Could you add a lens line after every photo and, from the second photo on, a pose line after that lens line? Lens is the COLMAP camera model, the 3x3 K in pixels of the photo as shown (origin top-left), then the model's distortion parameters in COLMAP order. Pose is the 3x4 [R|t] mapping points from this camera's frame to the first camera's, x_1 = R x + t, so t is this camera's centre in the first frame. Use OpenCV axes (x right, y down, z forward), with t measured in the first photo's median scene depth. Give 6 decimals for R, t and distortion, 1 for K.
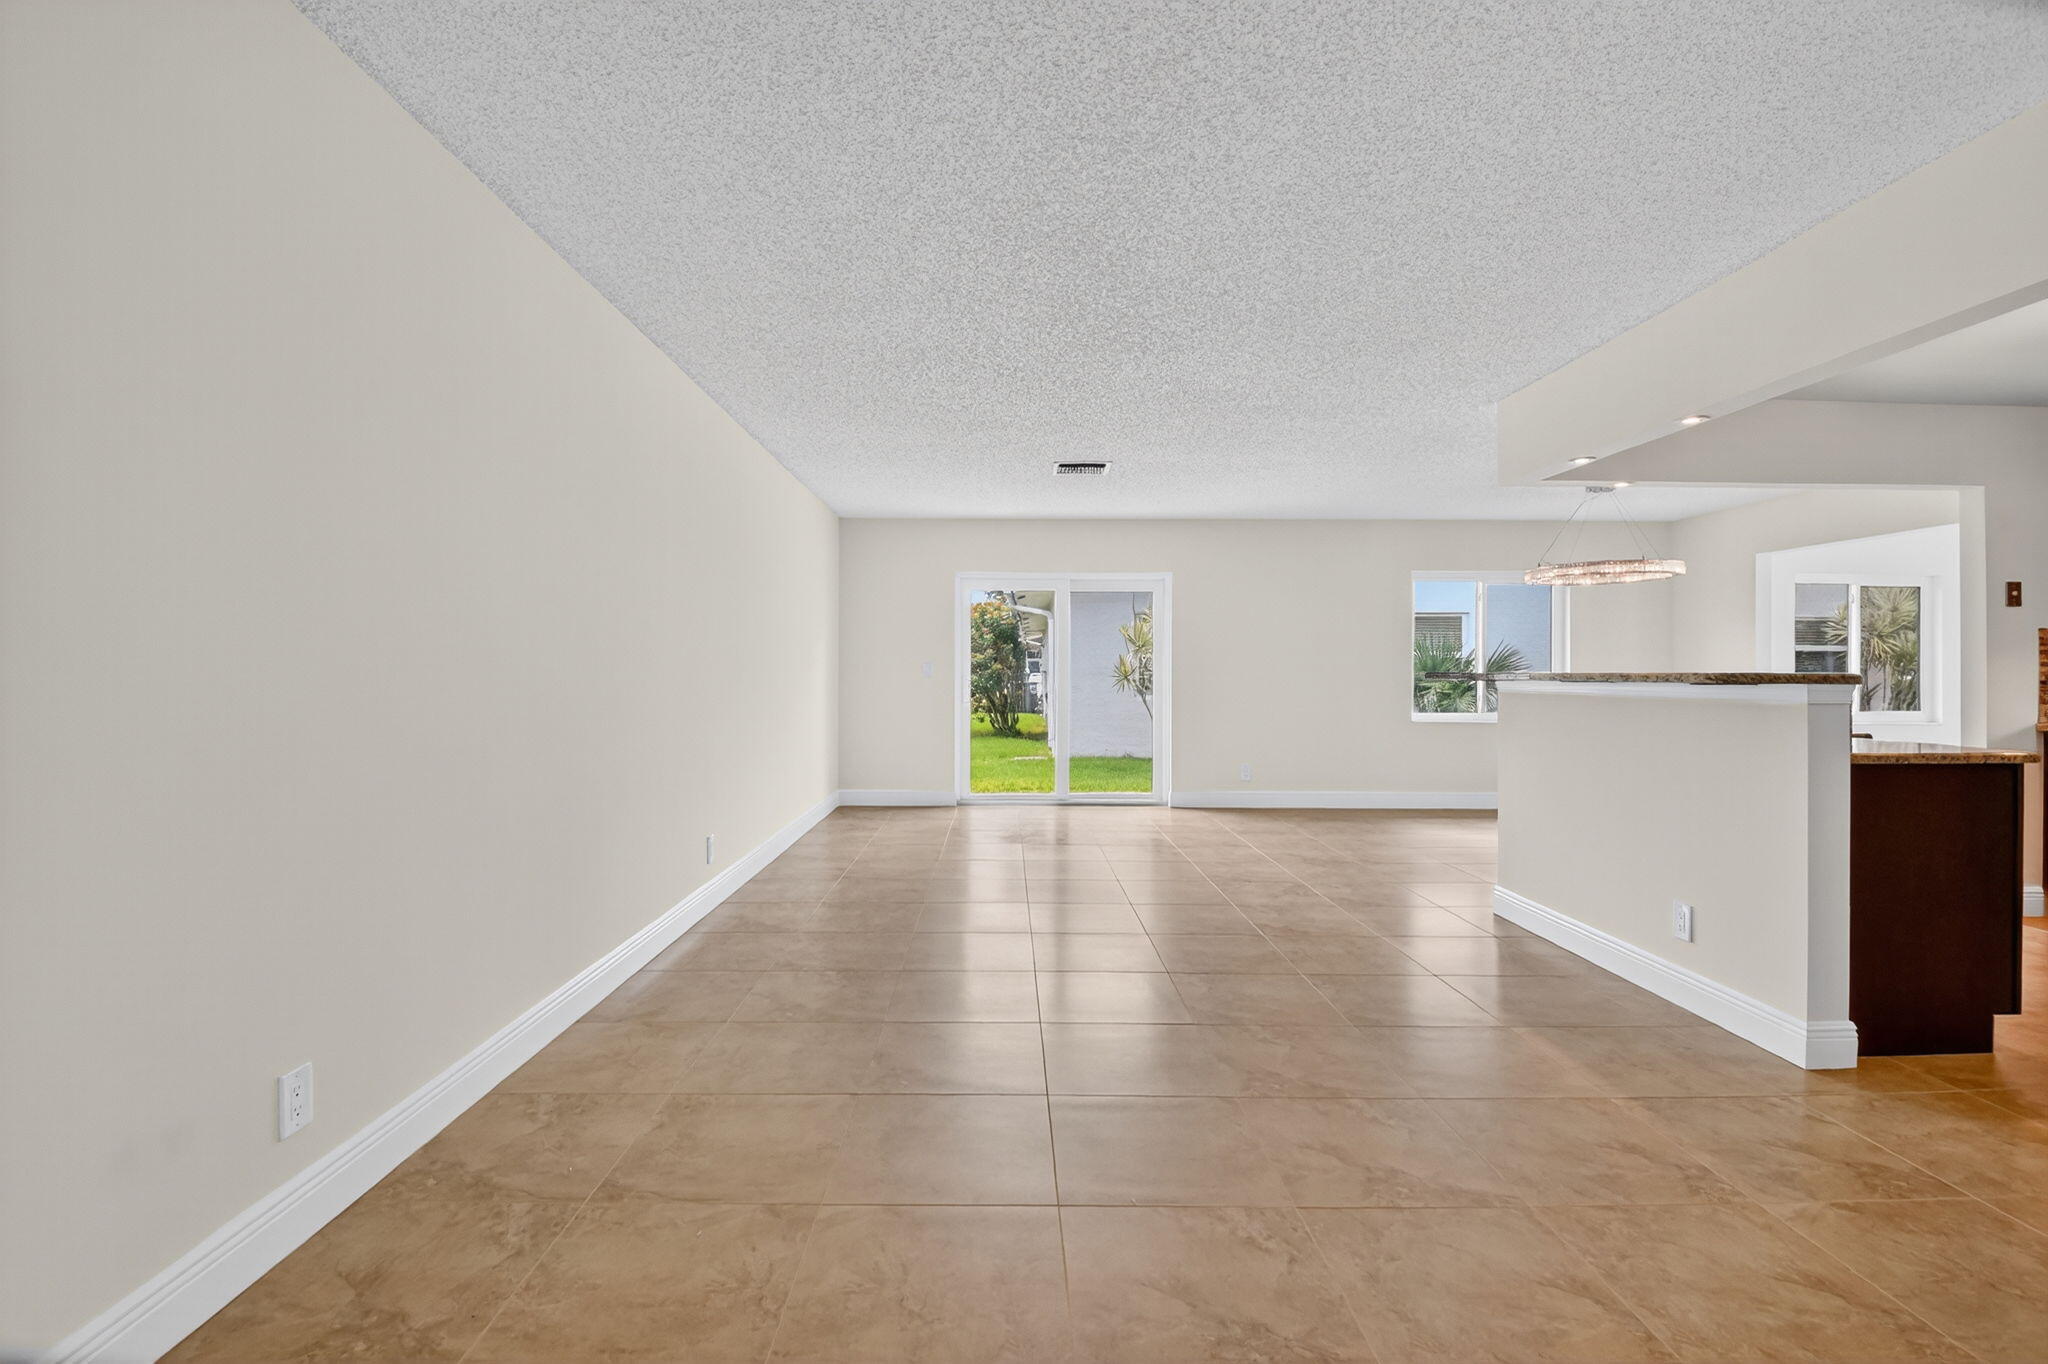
lens RADIAL K [[930.5, 0, 988.3], [0, 930.5, 672.6], [0, 0, 1]] dist [0.002615, -0.021049]
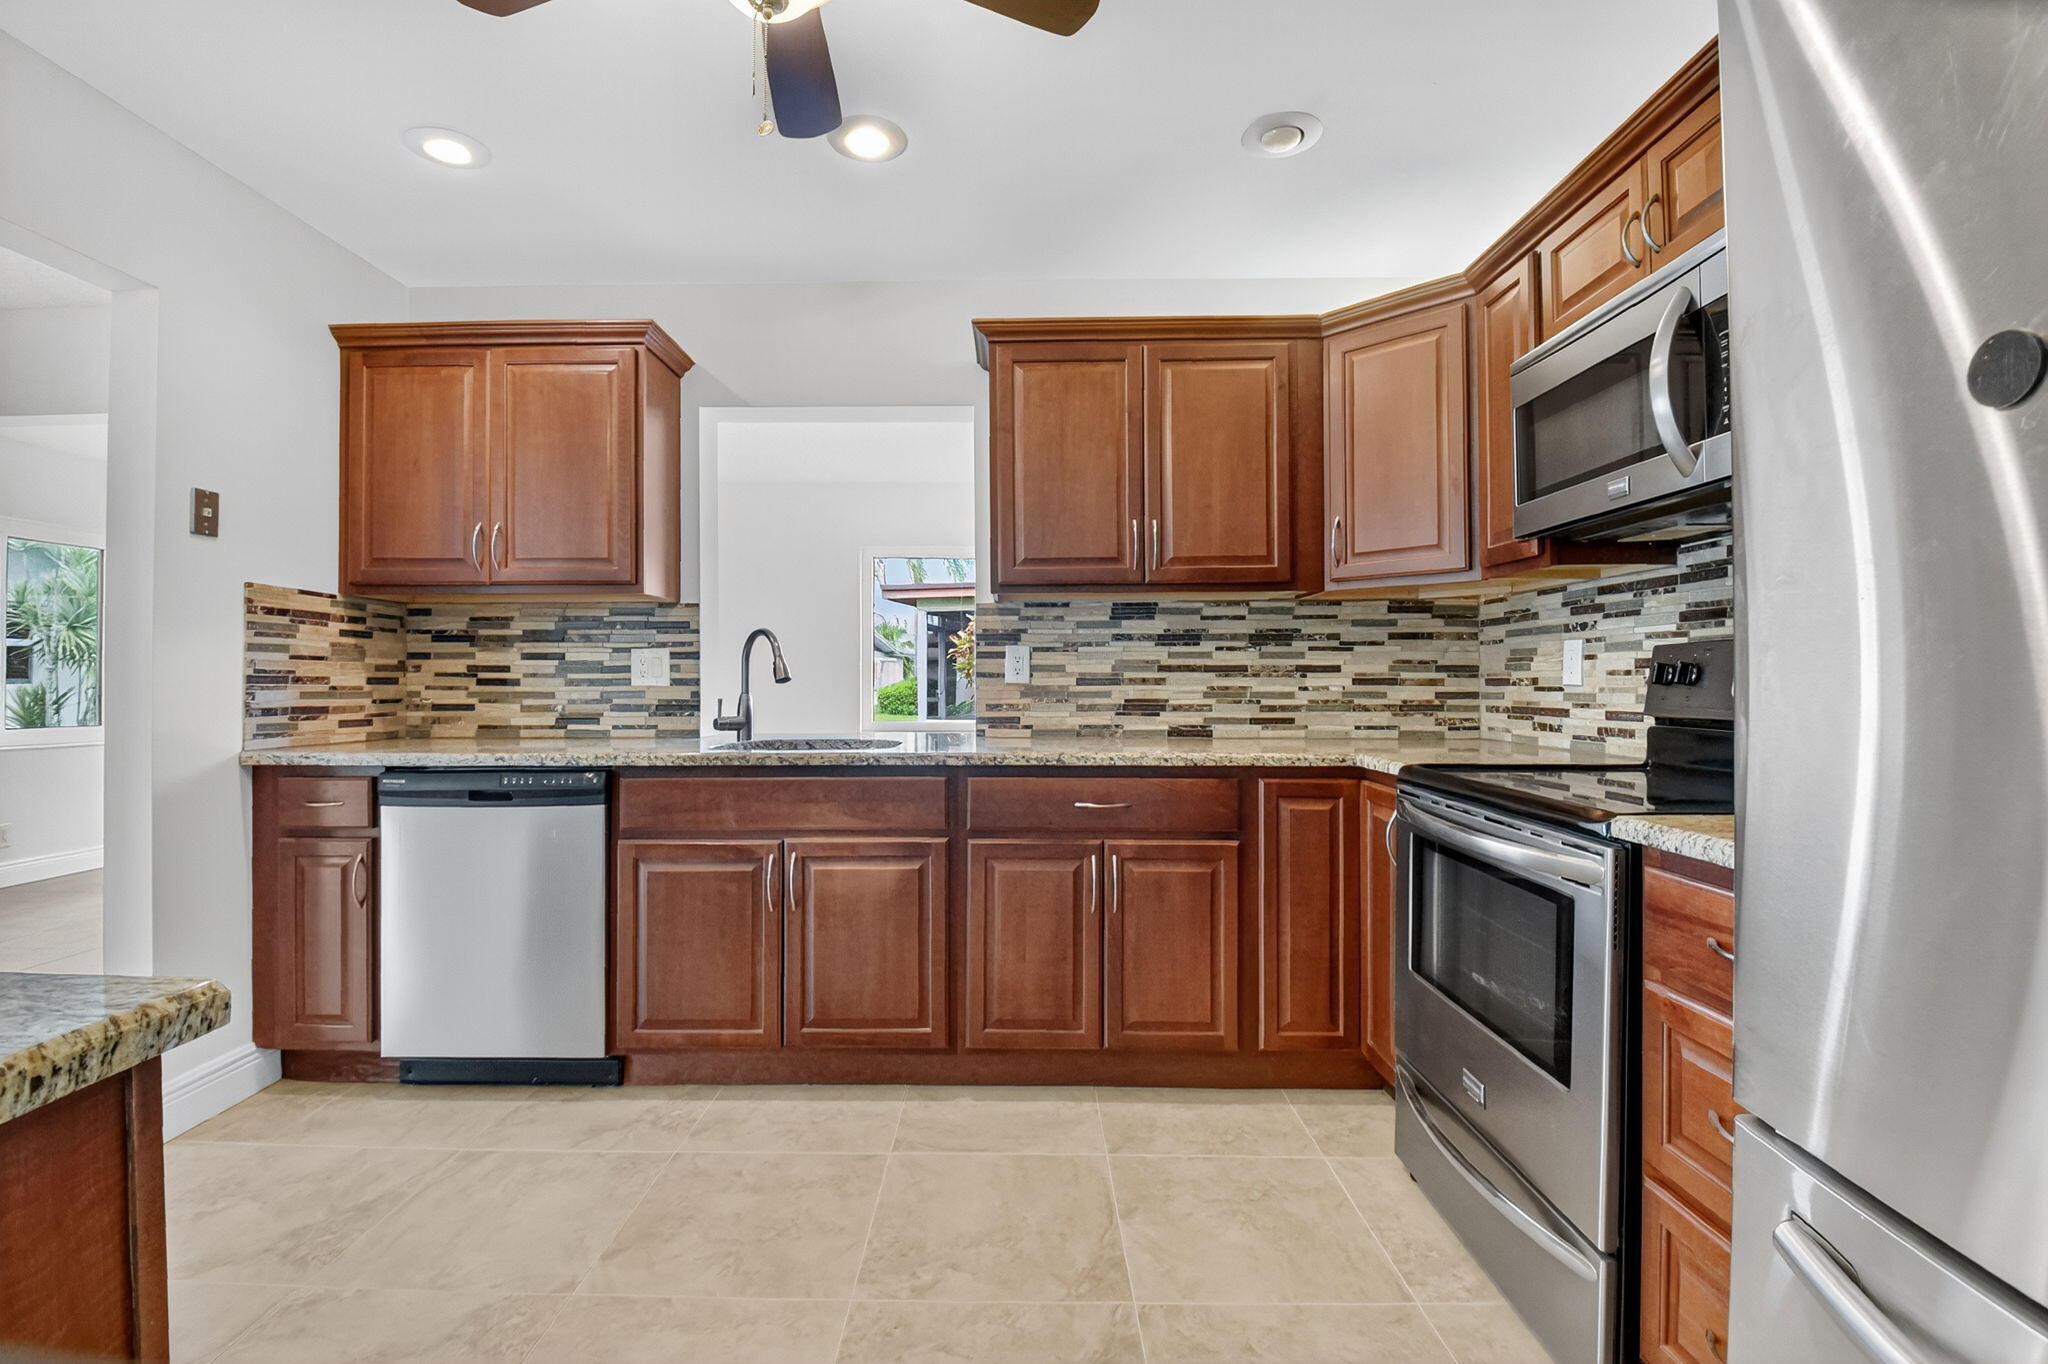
lens RADIAL K [[907.0, 0, 984.9], [0, 907.0, 670.9], [0, 0, 1]] dist [0.030688, -0.053439]
pose [[0.023963, 0.013448, 0.999622, 0.611310], [-0.003076, 0.999906, -0.013378, 0.013268], [-0.999708, -0.002754, 0.024003, 0.518196]]
